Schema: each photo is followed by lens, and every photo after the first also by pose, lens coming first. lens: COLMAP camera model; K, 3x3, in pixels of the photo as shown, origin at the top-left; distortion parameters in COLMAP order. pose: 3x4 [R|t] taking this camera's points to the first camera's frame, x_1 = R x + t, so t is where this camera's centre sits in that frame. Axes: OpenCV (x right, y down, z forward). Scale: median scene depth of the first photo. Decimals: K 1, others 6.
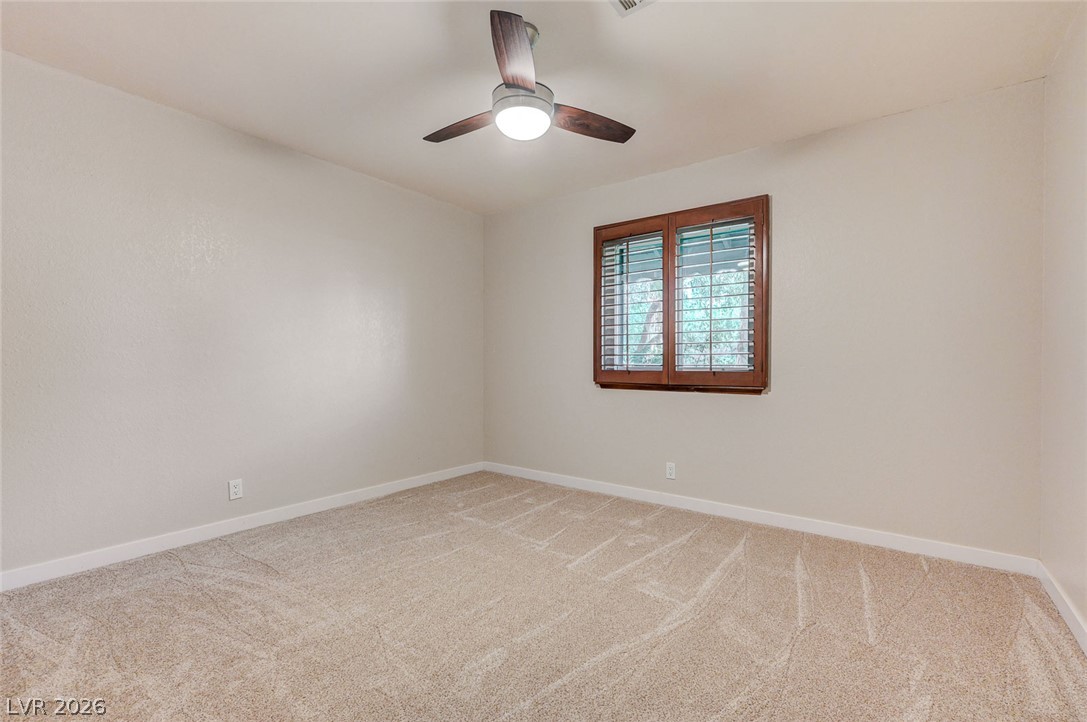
lens RADIAL K [[479.8, 0, 543.5], [0, 479.8, 363.5], [0, 0, 1]] dist [-0.002644, -0.000146]
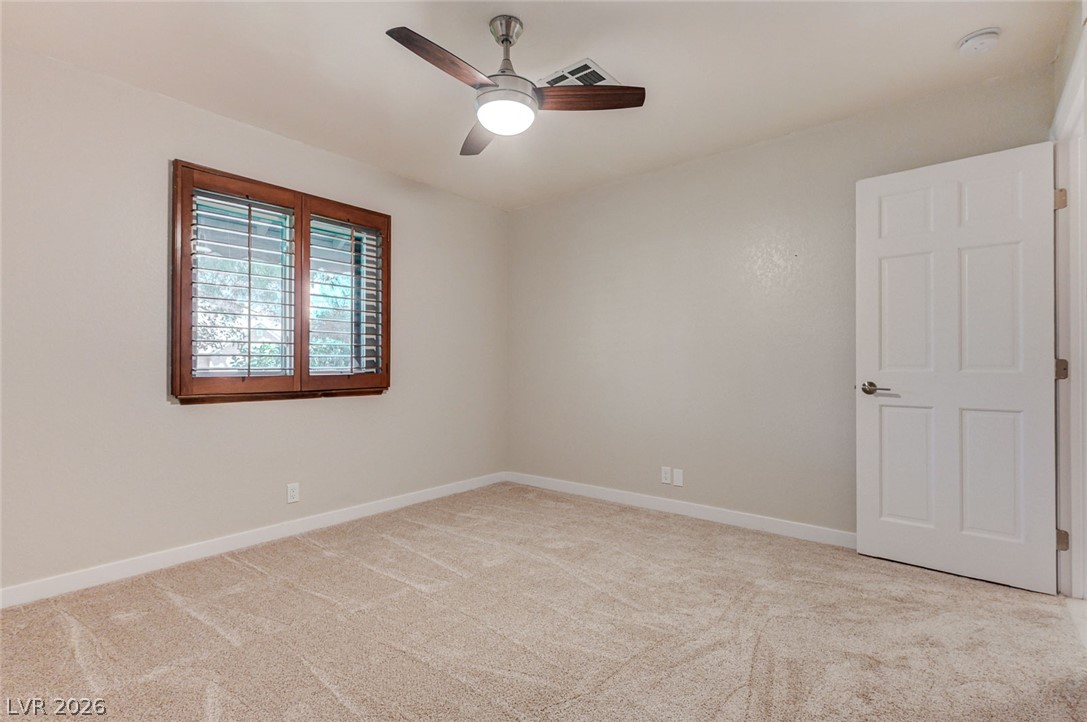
lens RADIAL K [[500.4, 0, 565.0], [0, 500.4, 357.5], [0, 0, 1]] dist [0.001866, 0.000246]
pose [[0.024641, 0.015030, 0.999583, -0.621789], [0.010390, 0.999829, -0.015290, 0.002863], [-0.999642, 0.010762, 0.024480, 0.507262]]
